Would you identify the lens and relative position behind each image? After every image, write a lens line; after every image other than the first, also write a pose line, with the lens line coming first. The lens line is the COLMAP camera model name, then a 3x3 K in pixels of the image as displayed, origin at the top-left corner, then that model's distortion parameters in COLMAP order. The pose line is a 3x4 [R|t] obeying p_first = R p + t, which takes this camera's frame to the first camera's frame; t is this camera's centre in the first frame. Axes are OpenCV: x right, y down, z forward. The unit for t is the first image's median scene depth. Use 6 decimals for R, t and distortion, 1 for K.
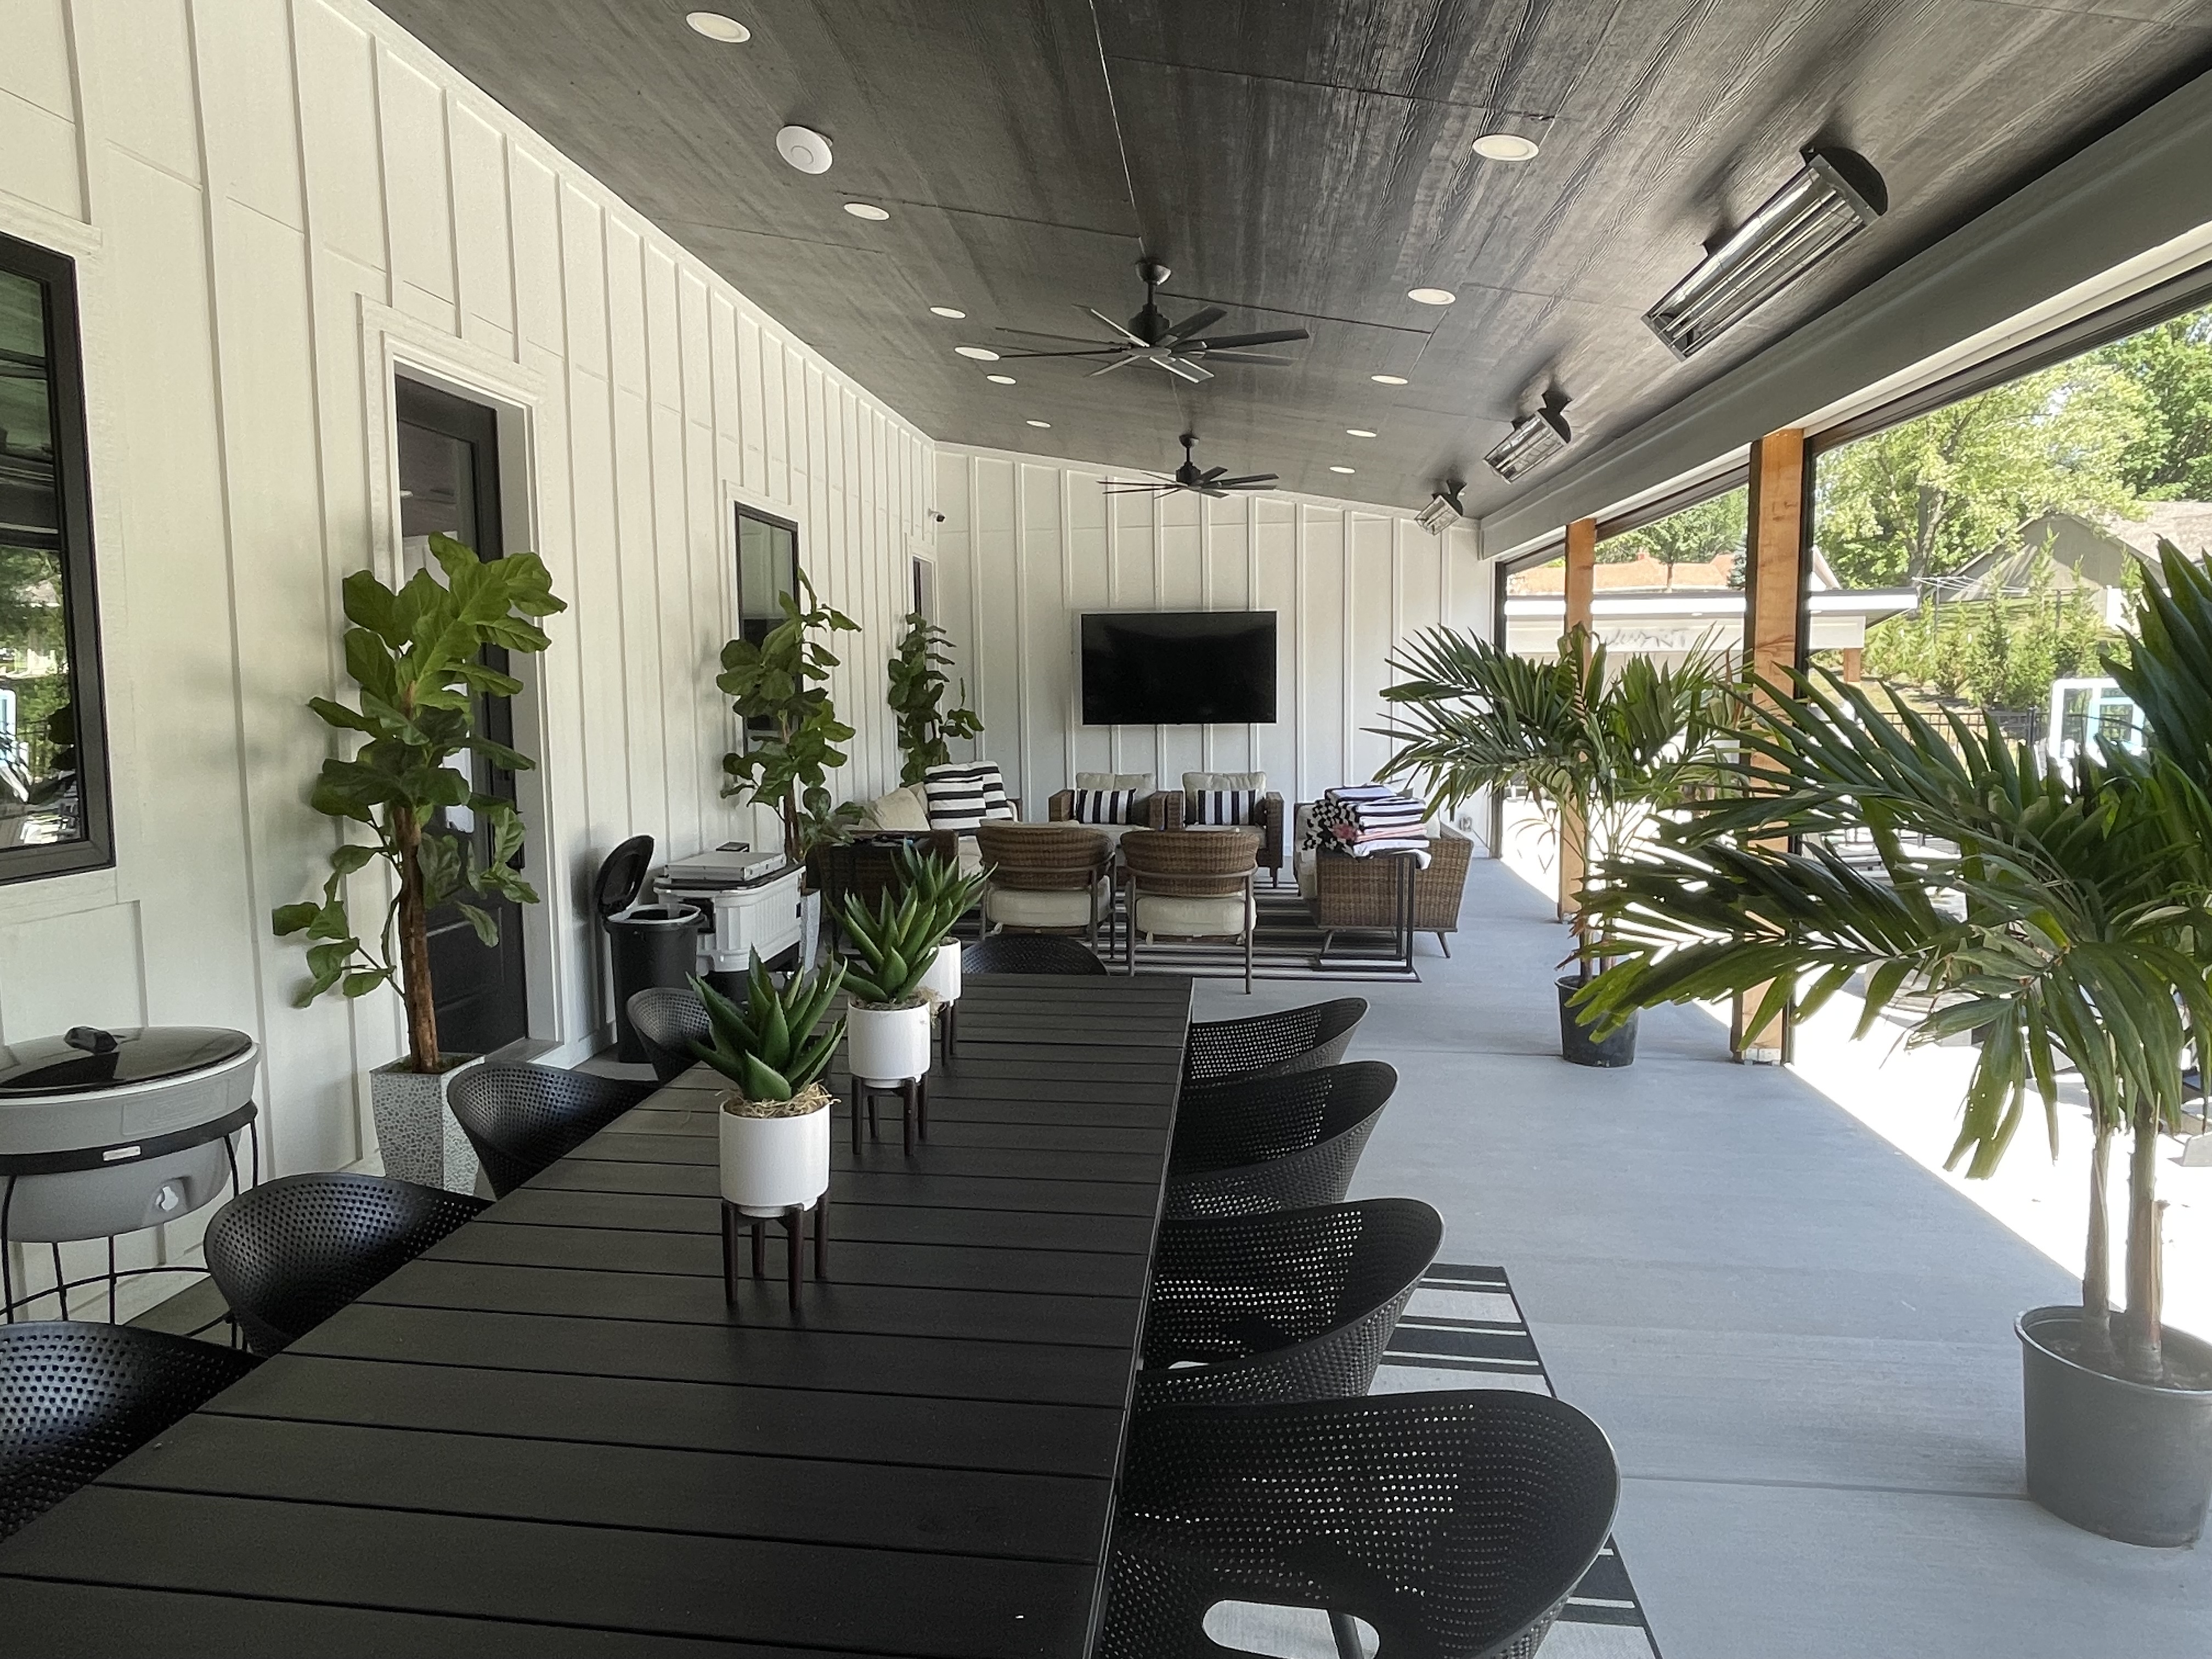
lens RADIAL K [[1420.5, 0, 1095.5], [0, 1420.5, 815.9], [0, 0, 1]] dist [0.031613, 0.000878]
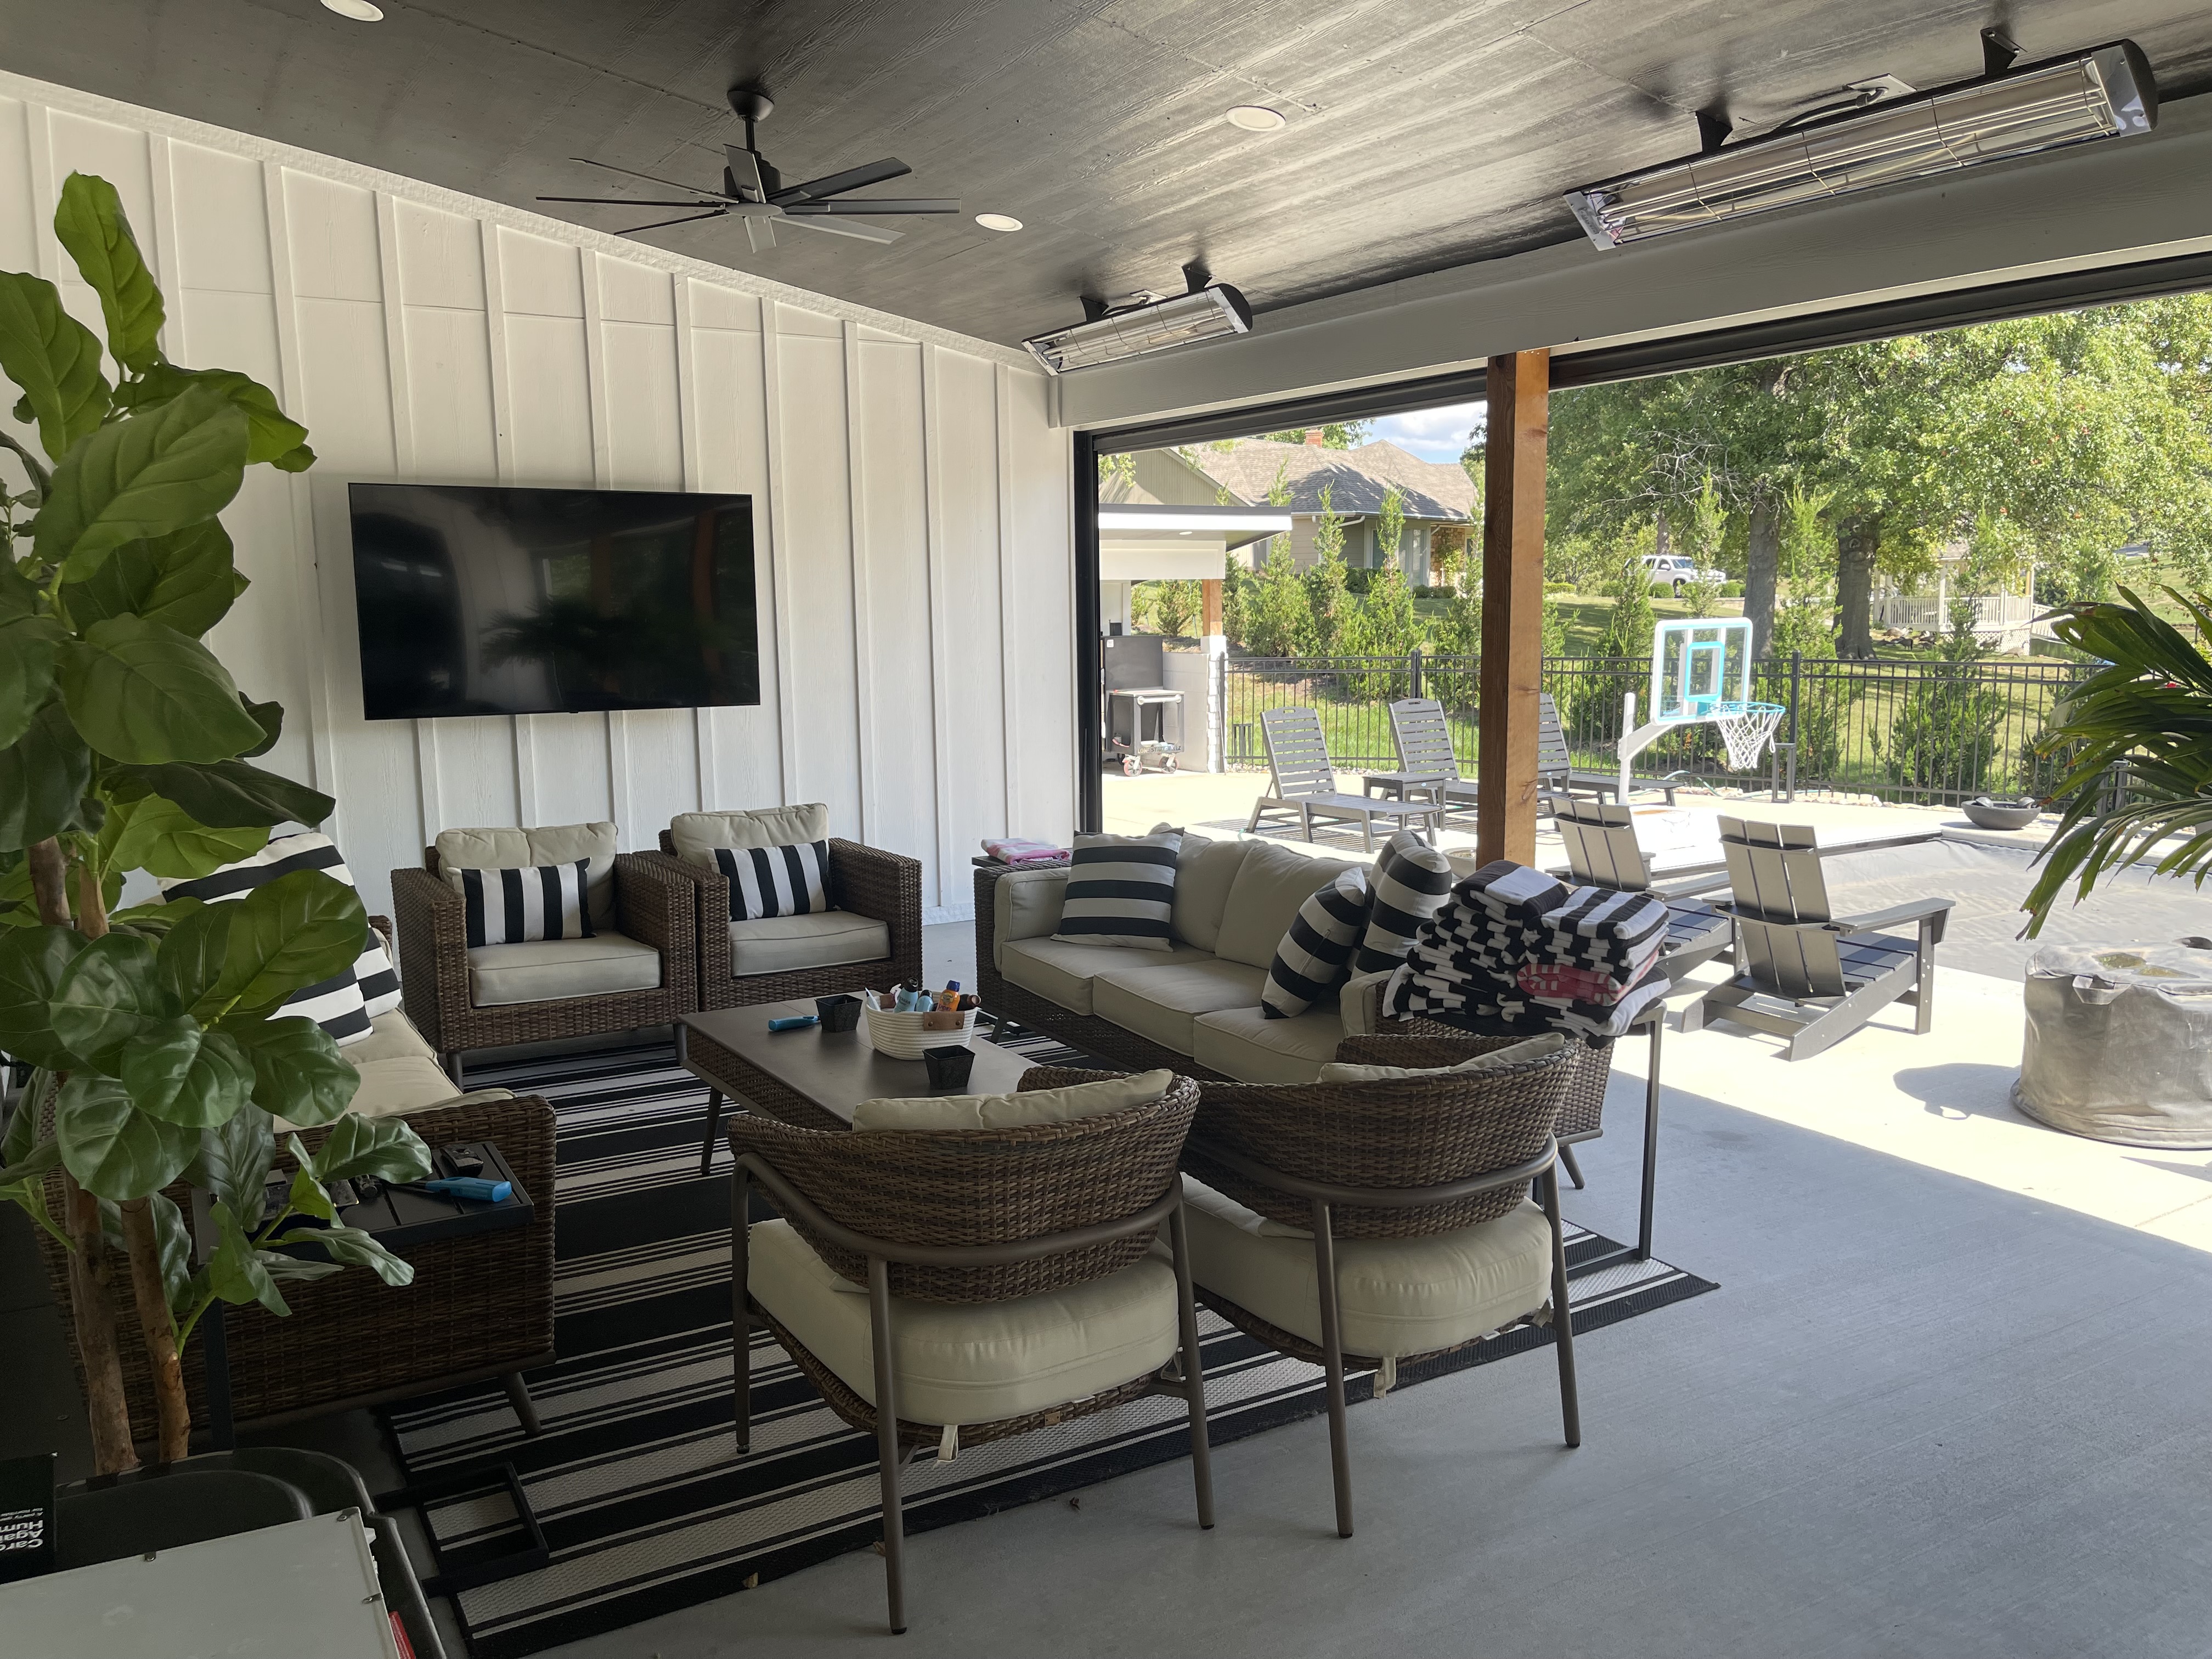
lens RADIAL K [[1672.4, 0, 1098.4], [0, 1672.4, 835.3], [0, 0, 1]] dist [0.063954, -0.082492]
pose [[0.811728, -0.078817, 0.578693, -0.153044], [0.057301, 0.996819, 0.055390, -0.045887], [-0.581218, -0.011802, 0.813663, 0.425973]]
